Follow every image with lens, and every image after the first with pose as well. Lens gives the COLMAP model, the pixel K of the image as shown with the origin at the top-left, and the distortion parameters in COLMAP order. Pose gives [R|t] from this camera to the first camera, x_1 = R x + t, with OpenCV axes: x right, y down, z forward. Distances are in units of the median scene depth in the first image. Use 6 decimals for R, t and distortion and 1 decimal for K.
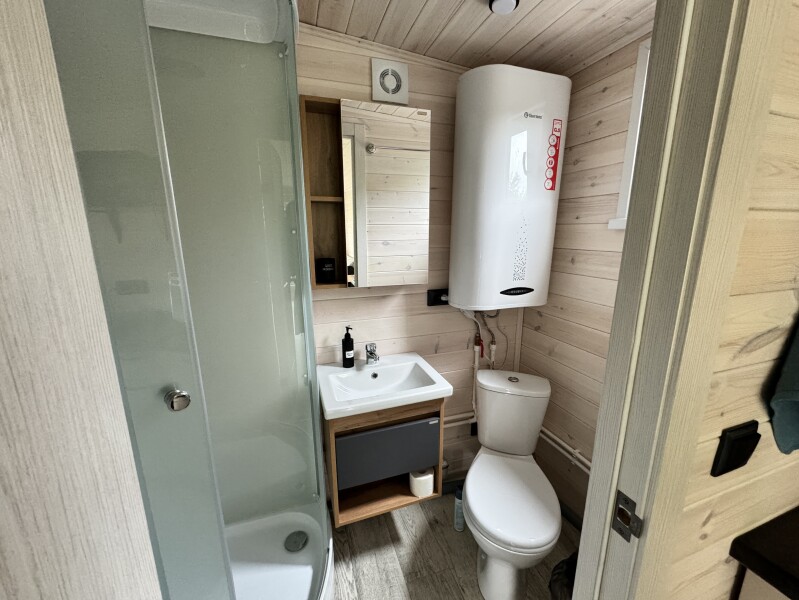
lens RADIAL K [[317.5, 0, 399.5], [0, 317.5, 300.0], [0, 0, 1]] dist [-0.002829, 0.000089]
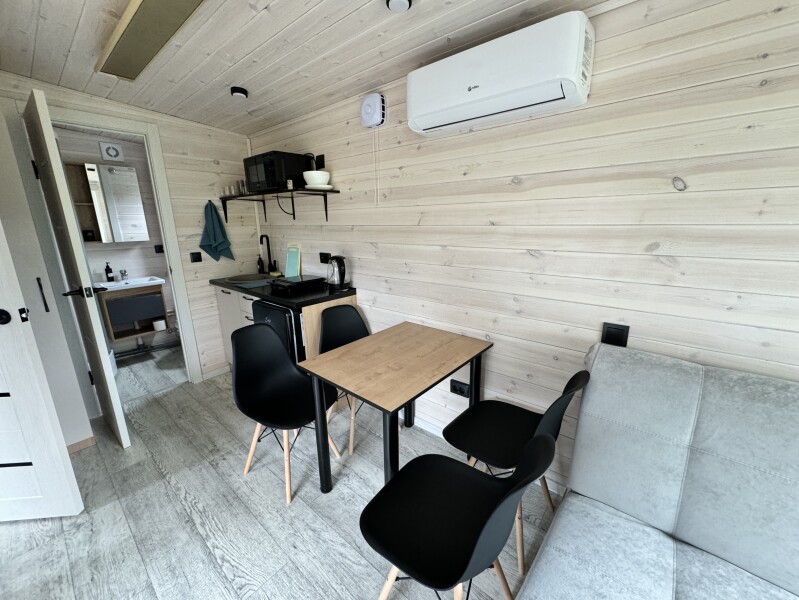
lens RADIAL K [[317.5, 0, 399.5], [0, 317.5, 300.0], [0, 0, 1]] dist [-0.002829, 0.000089]
pose [[0.854102, -0.132039, 0.503066, 0.451467], [0.116792, 0.991227, 0.061878, 0.470459], [-0.506823, 0.005904, 0.862030, -2.013746]]
